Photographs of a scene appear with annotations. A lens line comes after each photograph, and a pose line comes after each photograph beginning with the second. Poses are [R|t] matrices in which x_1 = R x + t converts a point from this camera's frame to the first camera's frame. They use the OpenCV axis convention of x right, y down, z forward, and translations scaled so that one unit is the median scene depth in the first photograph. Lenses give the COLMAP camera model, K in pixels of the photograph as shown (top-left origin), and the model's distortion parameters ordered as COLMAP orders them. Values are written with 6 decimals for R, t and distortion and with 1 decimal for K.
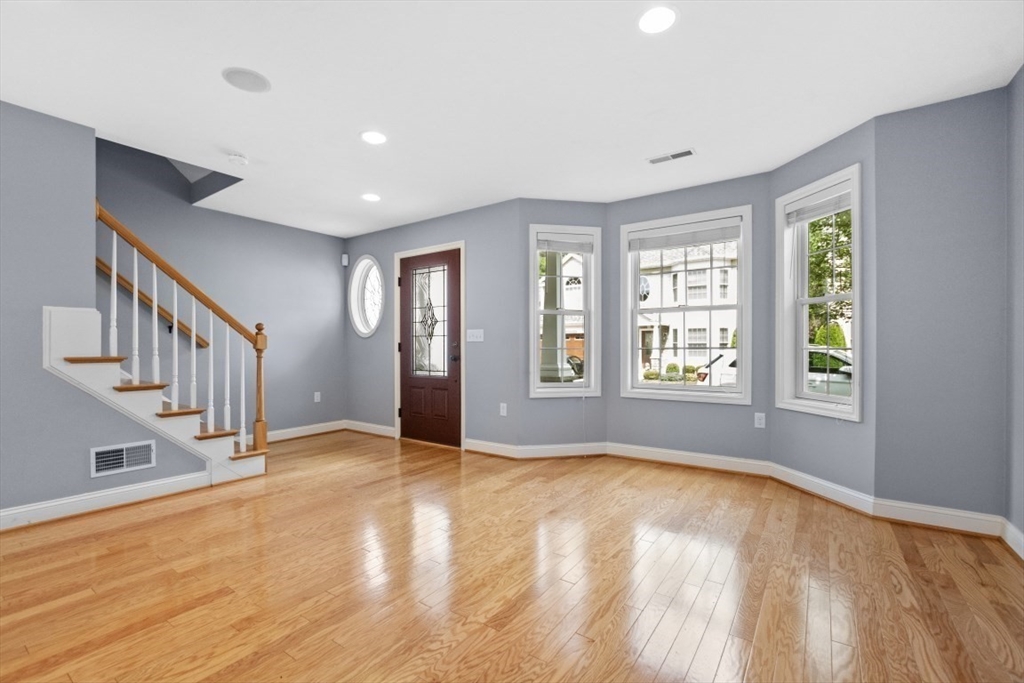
lens RADIAL K [[444.3, 0, 512.5], [0, 444.3, 347.5], [0, 0, 1]] dist [-0.003241, 0.000048]
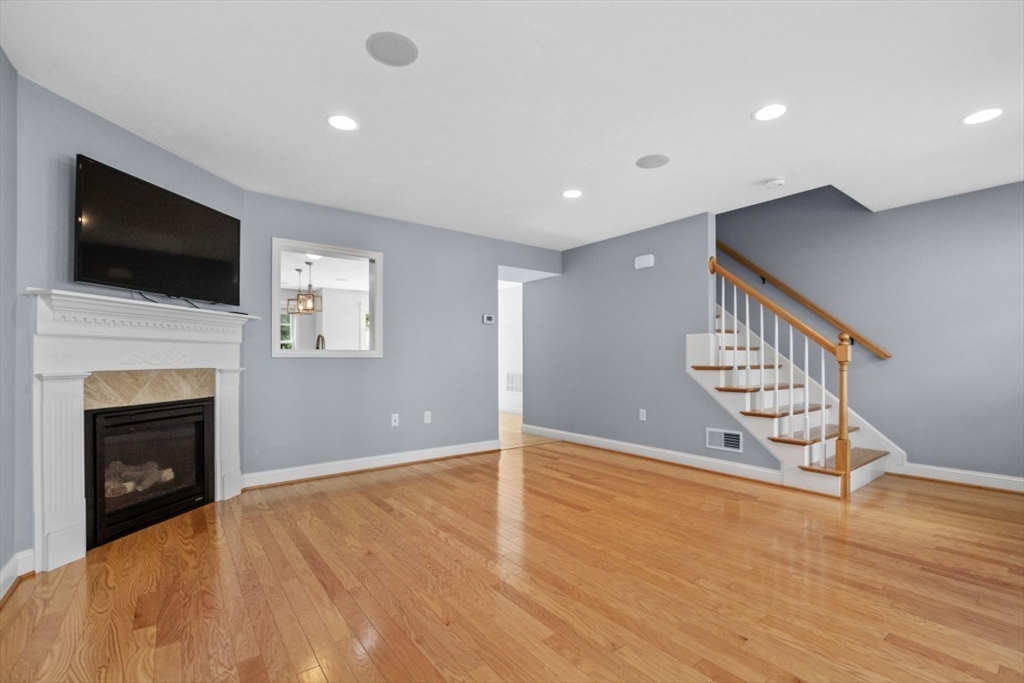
lens RADIAL K [[444.3, 0, 512.5], [0, 444.3, 347.5], [0, 0, 1]] dist [-0.003241, 0.000048]
pose [[-0.283137, -0.020400, -0.958863, 0.622911], [0.004515, 0.999734, -0.022603, -0.008892], [0.959069, -0.010729, -0.282969, 0.745903]]
